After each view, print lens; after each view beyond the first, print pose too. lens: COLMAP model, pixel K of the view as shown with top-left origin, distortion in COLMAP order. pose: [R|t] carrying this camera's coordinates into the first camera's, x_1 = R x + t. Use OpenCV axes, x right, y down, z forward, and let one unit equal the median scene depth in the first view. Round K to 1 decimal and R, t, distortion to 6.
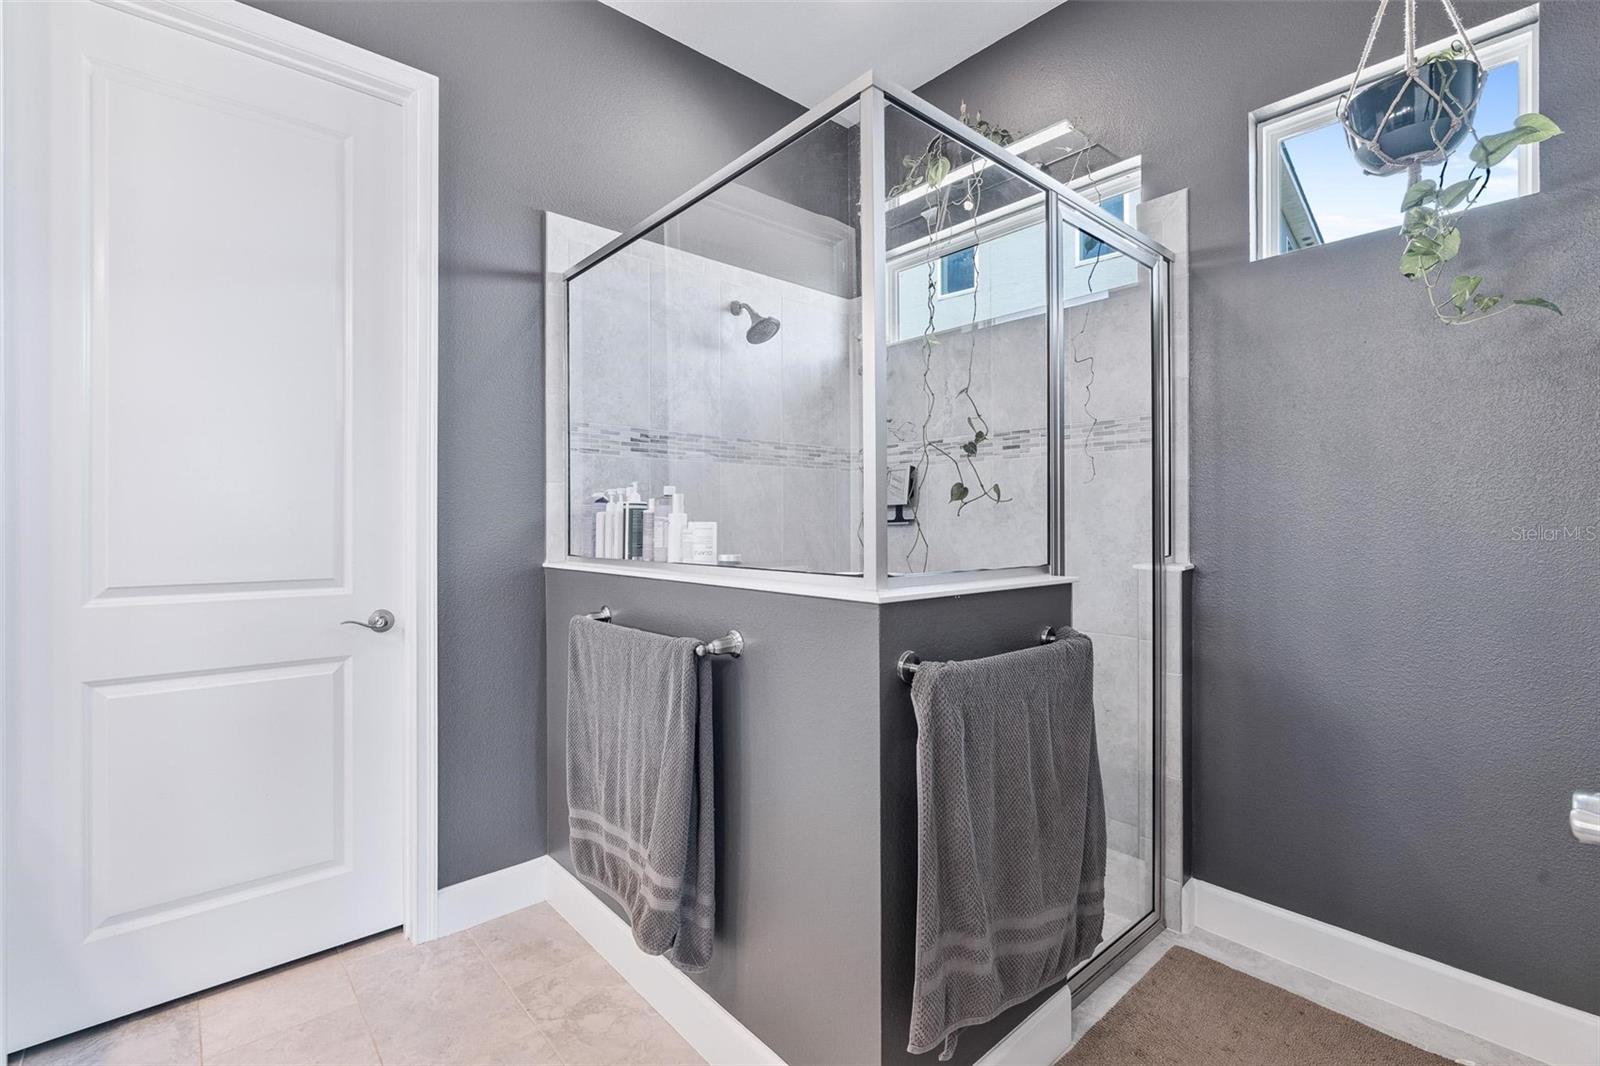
lens RADIAL K [[719.1, 0, 803.0], [0, 719.1, 525.1], [0, 0, 1]] dist [-0.010763, 0.003748]
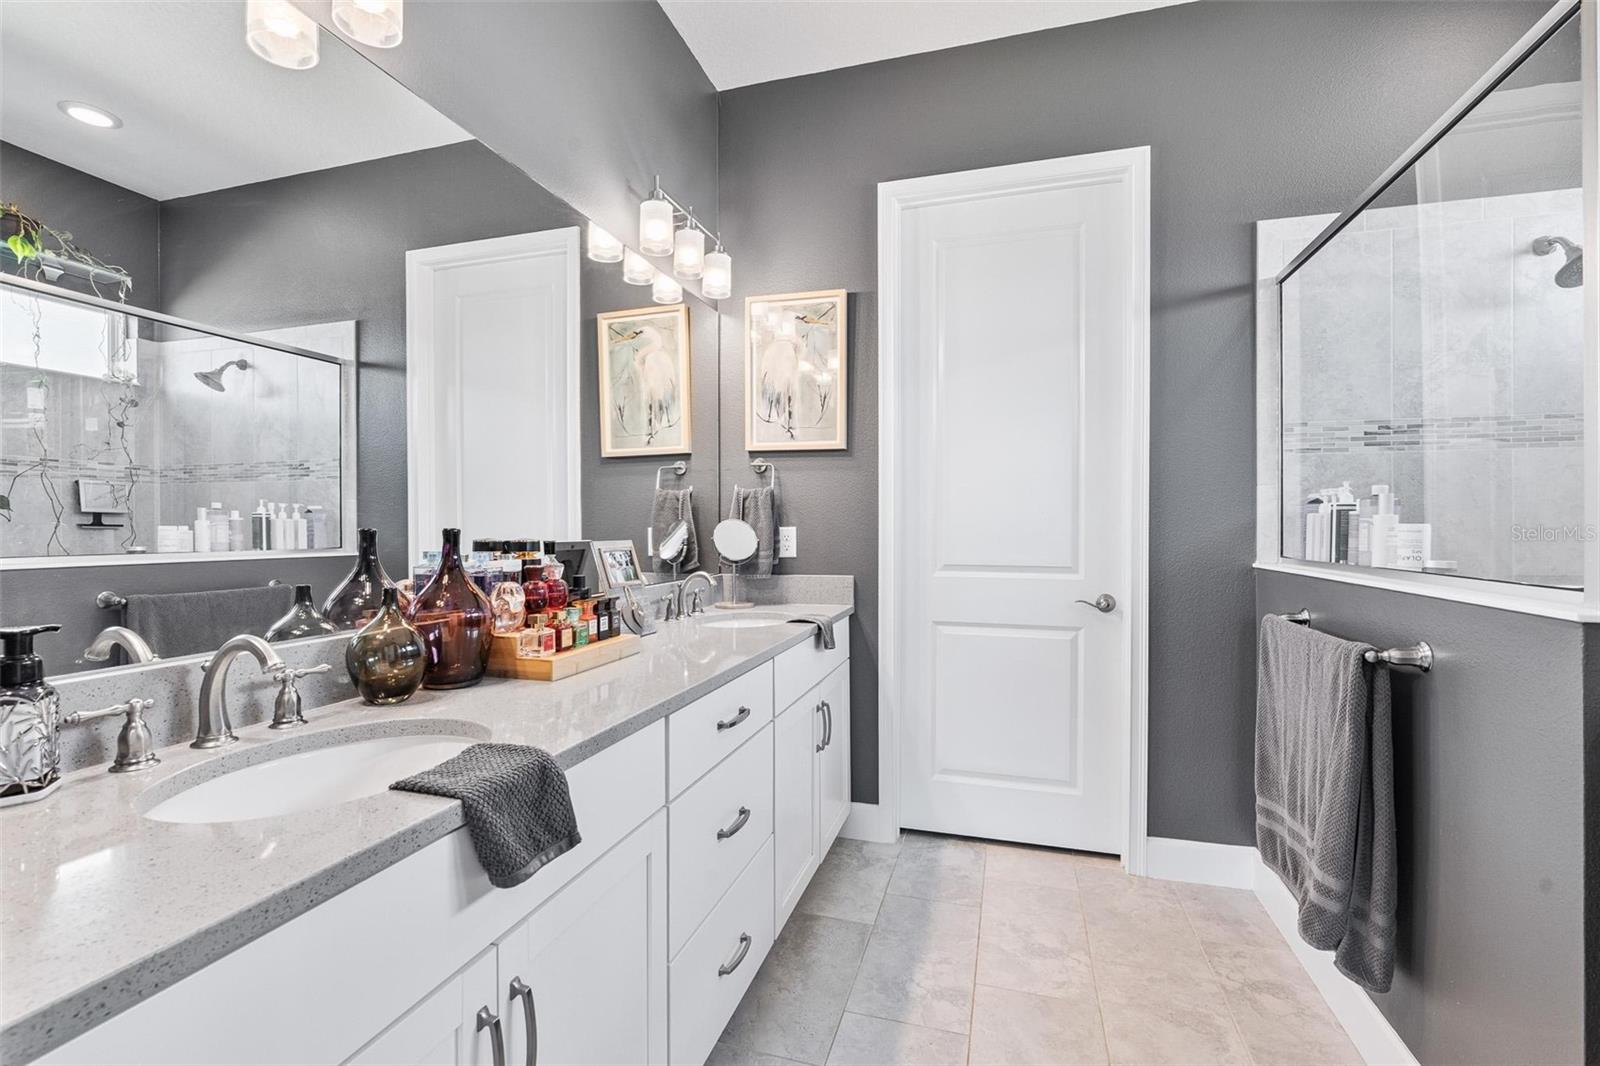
lens RADIAL K [[719.1, 0, 798.0], [0, 719.1, 532.6], [0, 0, 1]] dist [-0.010763, 0.003748]
pose [[0.534950, 0.010591, -0.844817, 0.184859], [-0.003141, 0.999939, 0.010547, -0.000424], [0.844878, -0.002988, 0.534951, -0.121902]]
